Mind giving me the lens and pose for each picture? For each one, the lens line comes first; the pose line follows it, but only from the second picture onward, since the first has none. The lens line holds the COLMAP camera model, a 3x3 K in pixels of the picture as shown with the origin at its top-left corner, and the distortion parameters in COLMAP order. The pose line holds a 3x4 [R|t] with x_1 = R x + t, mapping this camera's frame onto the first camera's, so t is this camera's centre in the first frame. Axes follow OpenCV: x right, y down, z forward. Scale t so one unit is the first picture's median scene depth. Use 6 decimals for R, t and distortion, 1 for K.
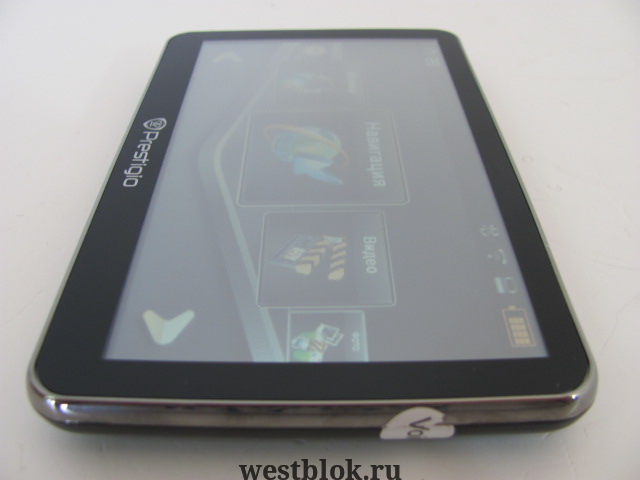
lens RADIAL K [[670.7, 0, 320.0], [0, 670.7, 240.0], [0, 0, 1]] dist [-0.237158, 0.009995]
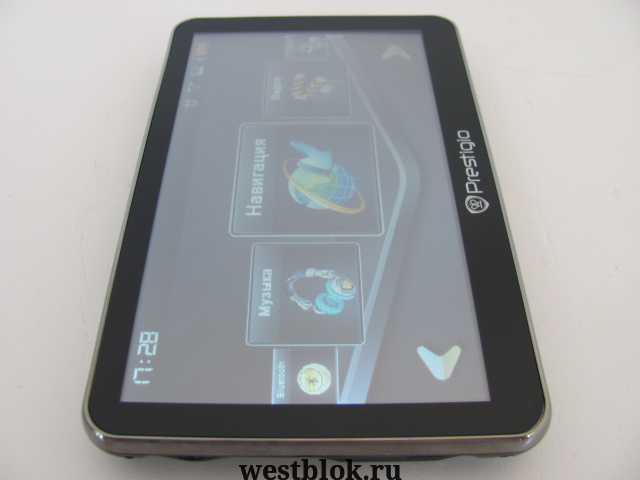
lens RADIAL K [[670.7, 0, 320.0], [0, 670.7, 240.0], [0, 0, 1]] dist [-0.237158, 0.009995]
pose [[-0.999977, 0.005443, 0.004027, -0.023581], [0.003977, -0.009151, 0.999950, -1.277303], [0.005479, 0.999943, 0.009129, 1.145183]]
